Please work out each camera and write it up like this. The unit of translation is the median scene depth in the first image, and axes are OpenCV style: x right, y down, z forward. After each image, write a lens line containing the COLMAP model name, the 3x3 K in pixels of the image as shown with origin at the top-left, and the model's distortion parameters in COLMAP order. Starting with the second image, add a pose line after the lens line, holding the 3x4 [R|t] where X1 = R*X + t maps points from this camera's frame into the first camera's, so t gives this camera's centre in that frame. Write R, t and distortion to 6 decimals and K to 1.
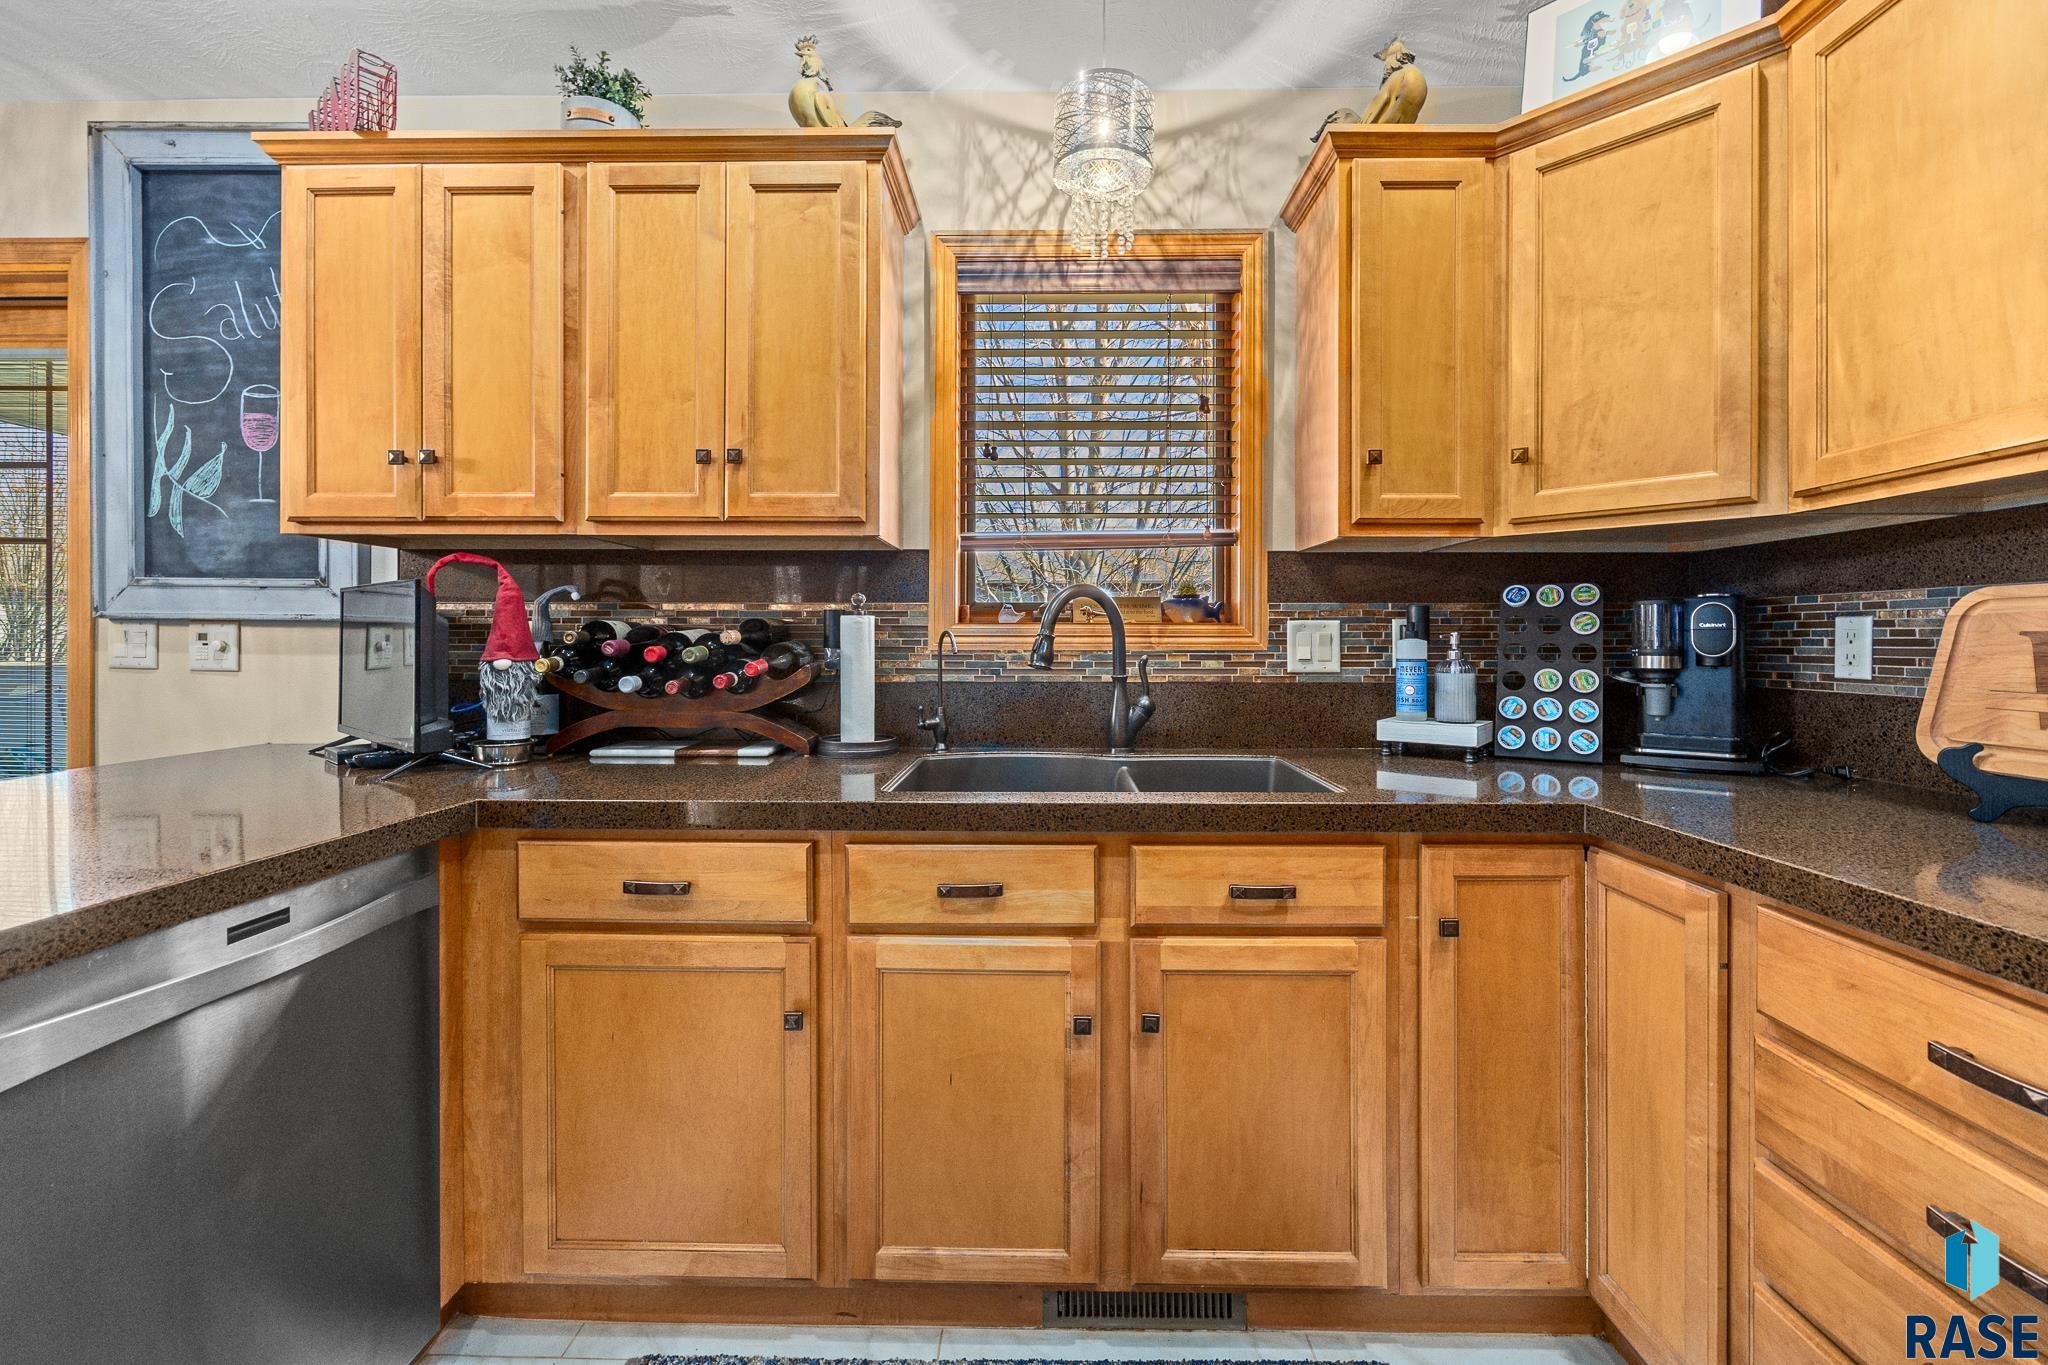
lens RADIAL K [[844.7, 0, 1033.2], [0, 844.7, 646.1], [0, 0, 1]] dist [-0.001590, -0.000310]
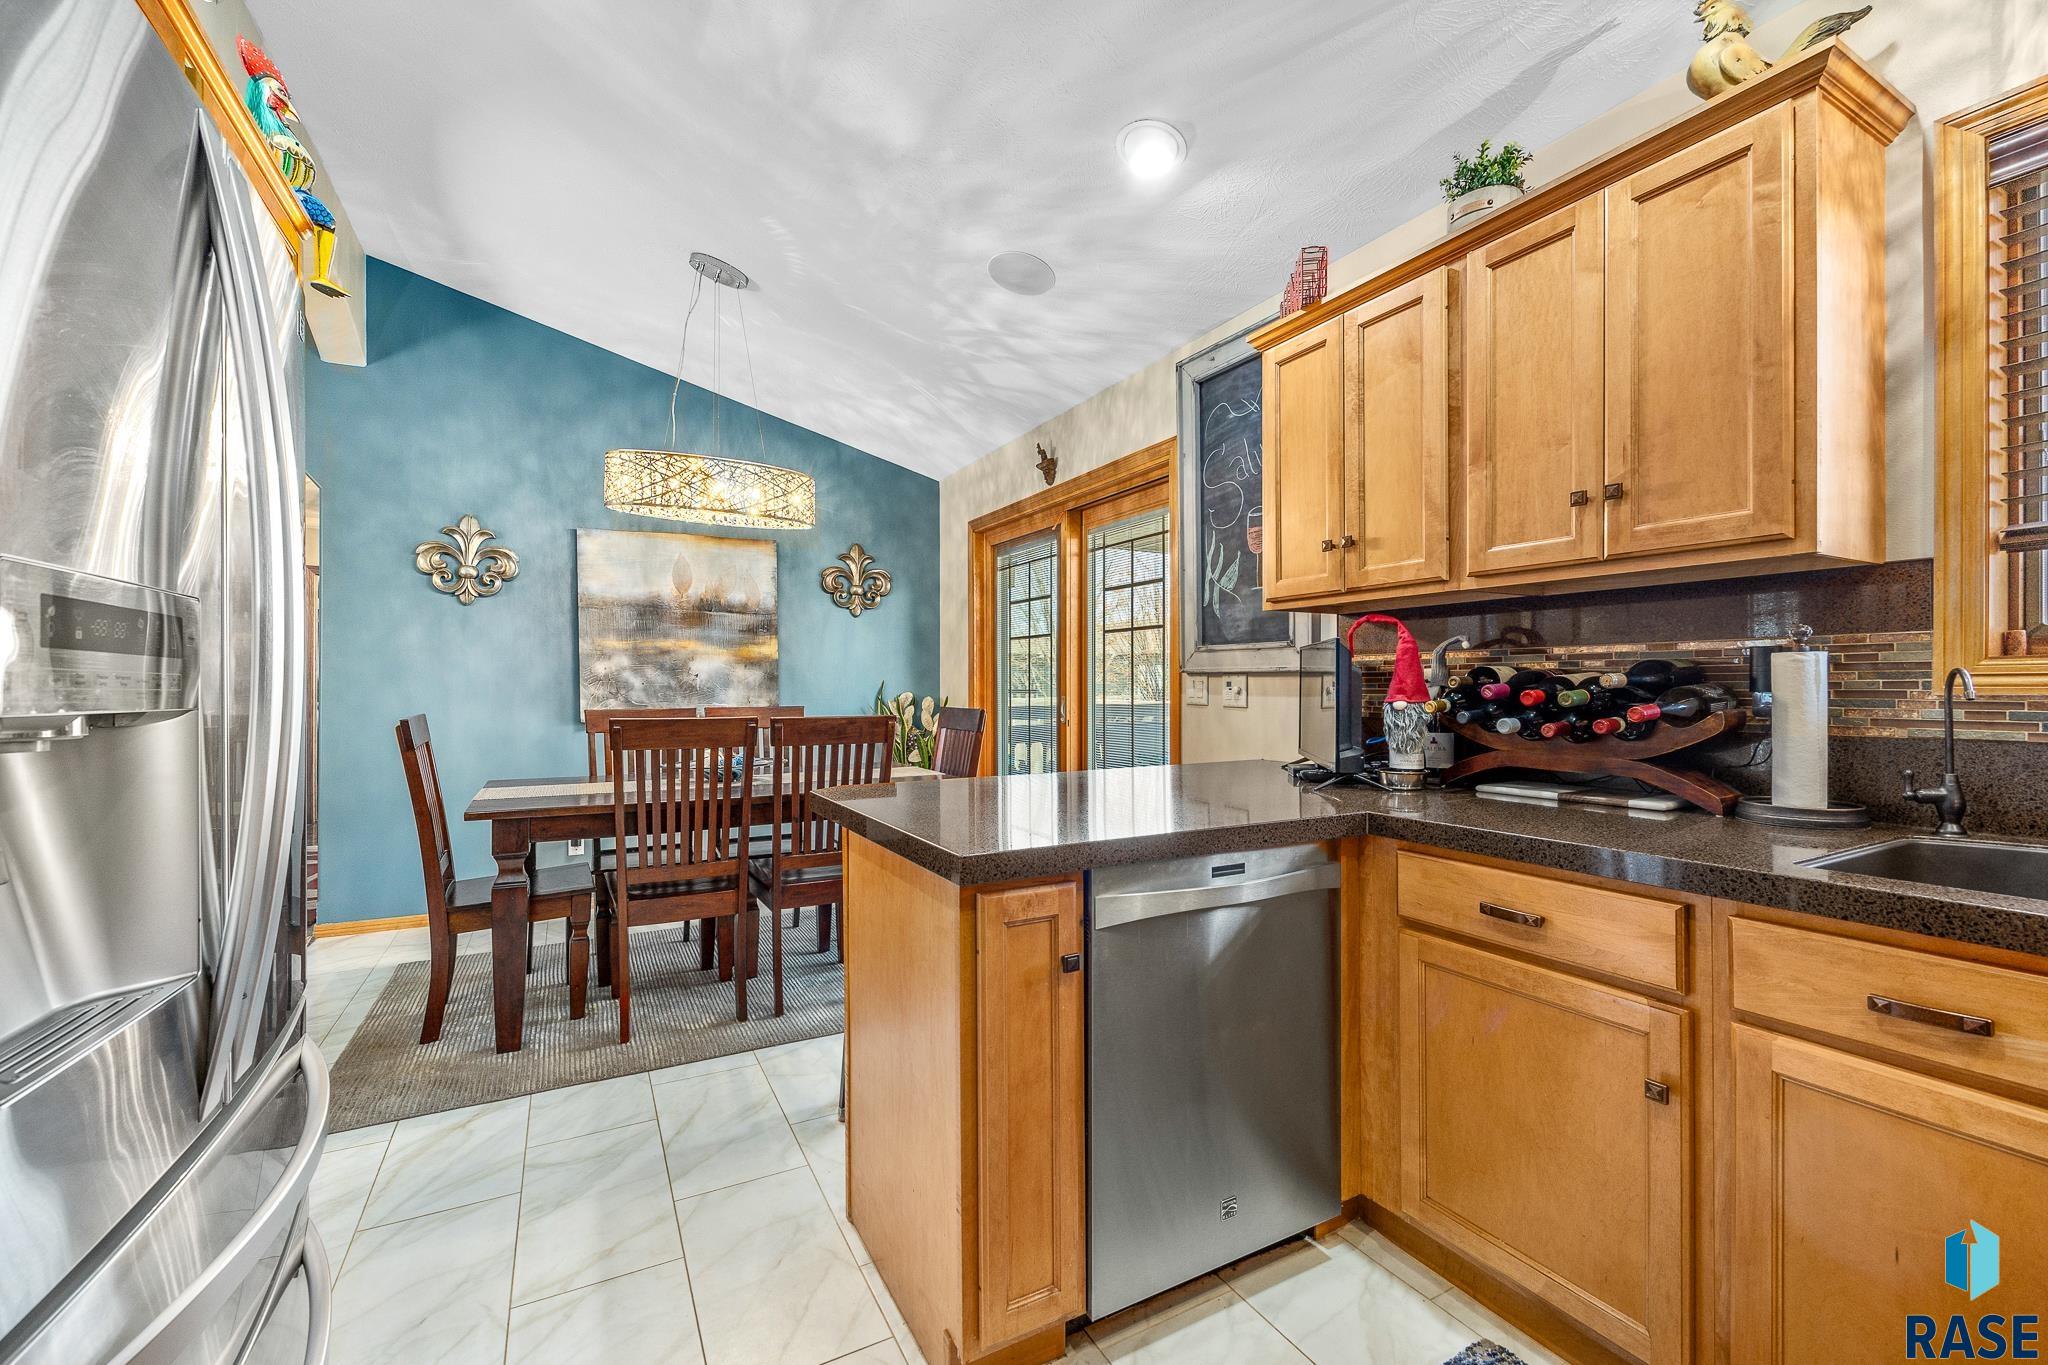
lens RADIAL K [[844.7, 0, 1014.3], [0, 844.7, 688.9], [0, 0, 1]] dist [-0.001590, -0.000310]
pose [[0.486712, -0.002515, -0.873559, 0.147937], [0.000086, 0.999996, -0.002831, 0.001708], [0.873562, 0.001302, 0.486711, -0.058578]]
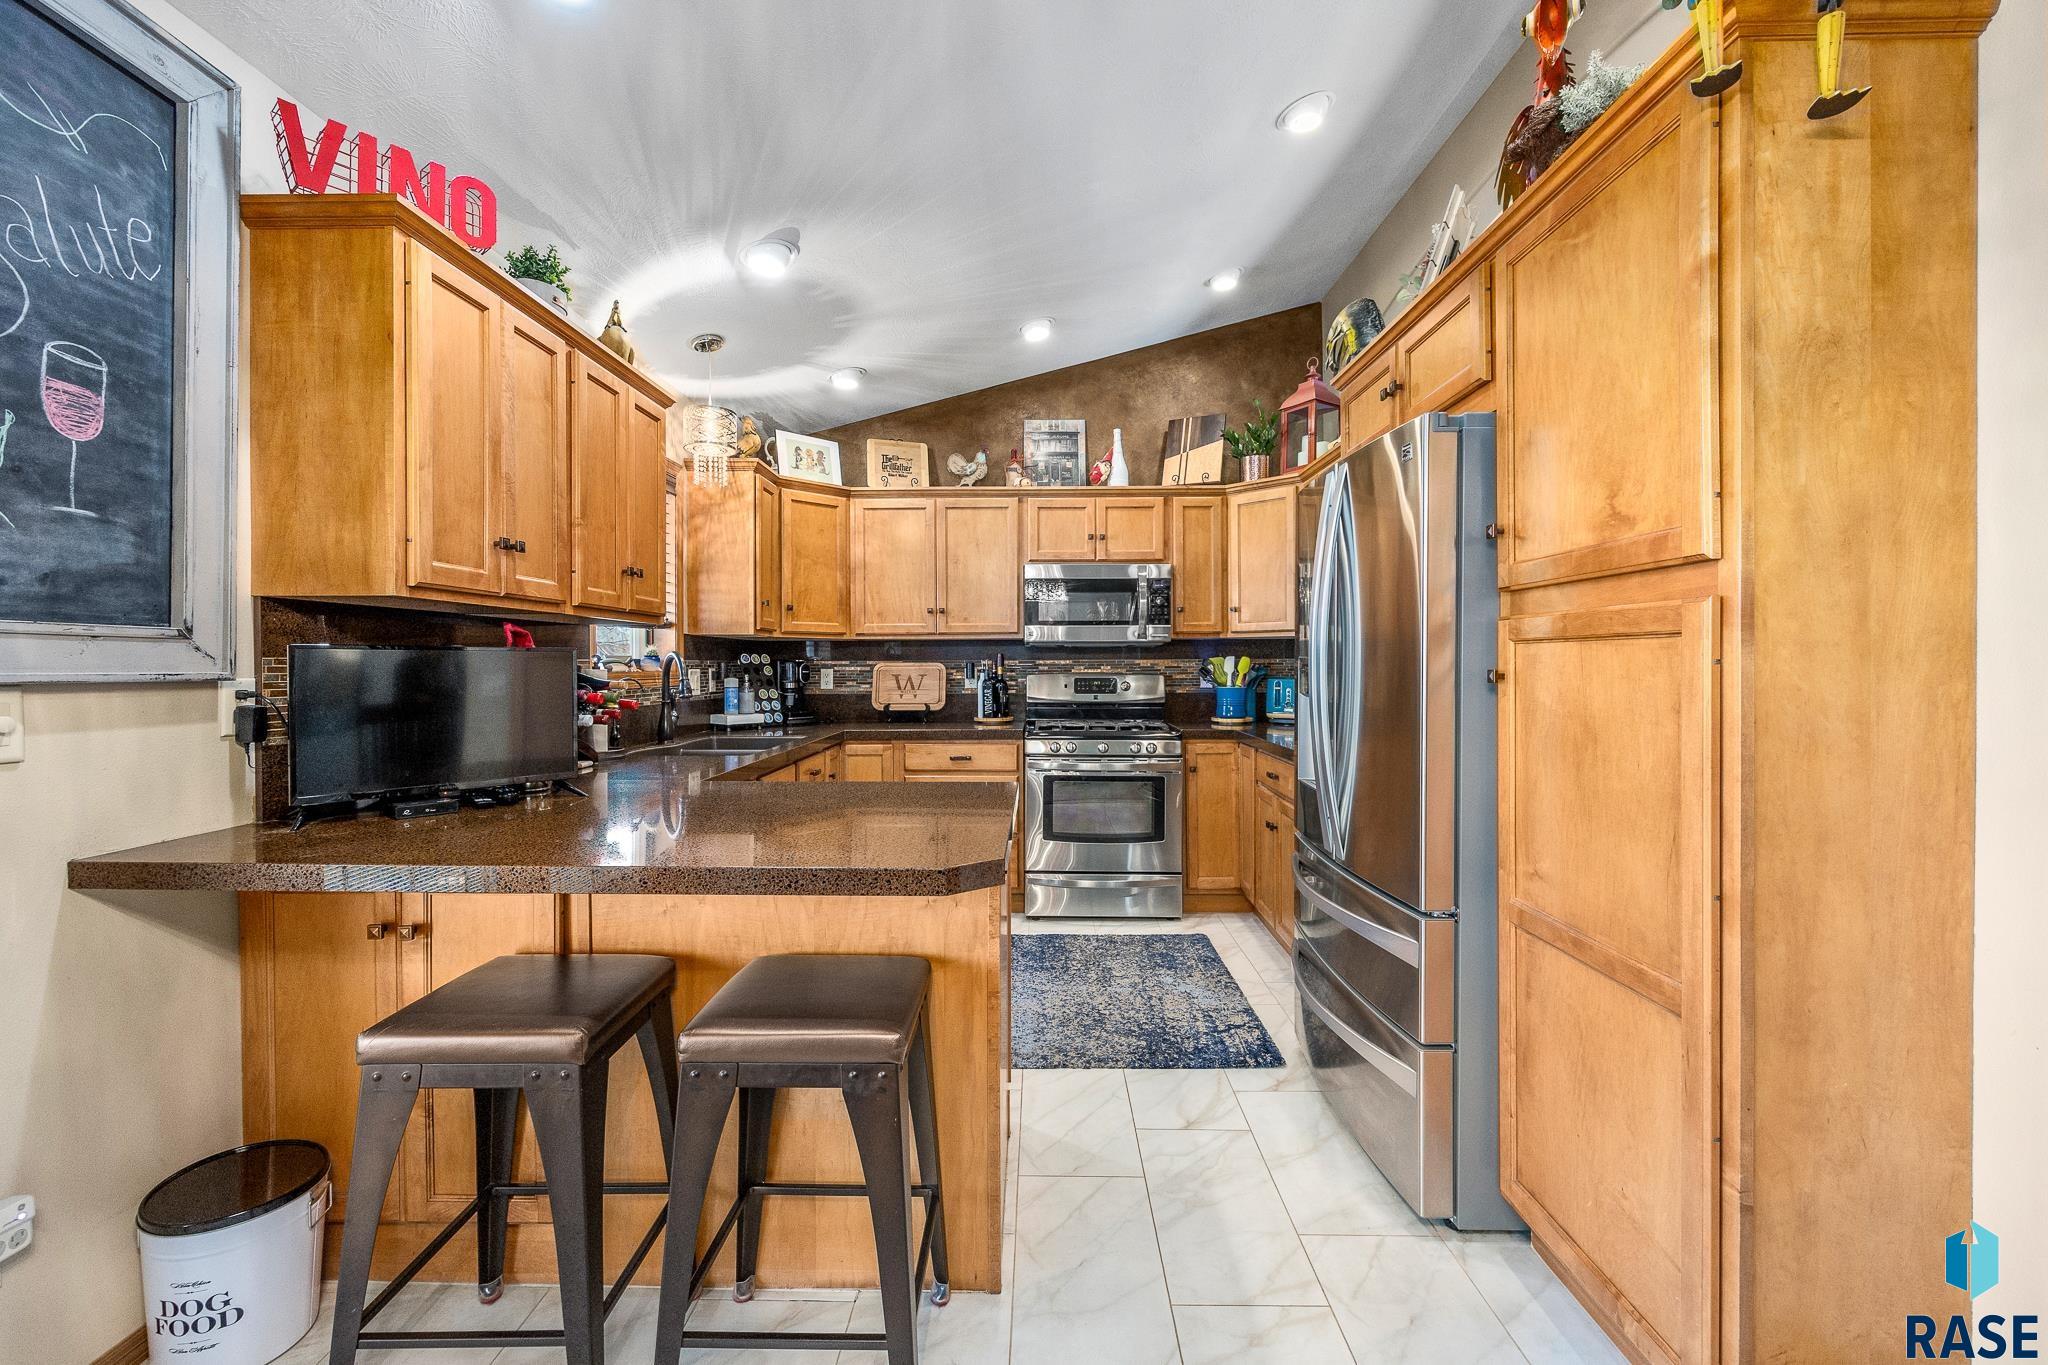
lens RADIAL K [[844.7, 0, 1022.6], [0, 844.7, 669.0], [0, 0, 1]] dist [-0.001590, -0.000310]
pose [[0.001635, -0.009223, 0.999956, -1.895561], [0.003072, 0.999953, 0.009218, -0.054298], [-0.999994, 0.003057, 0.001663, 0.256544]]
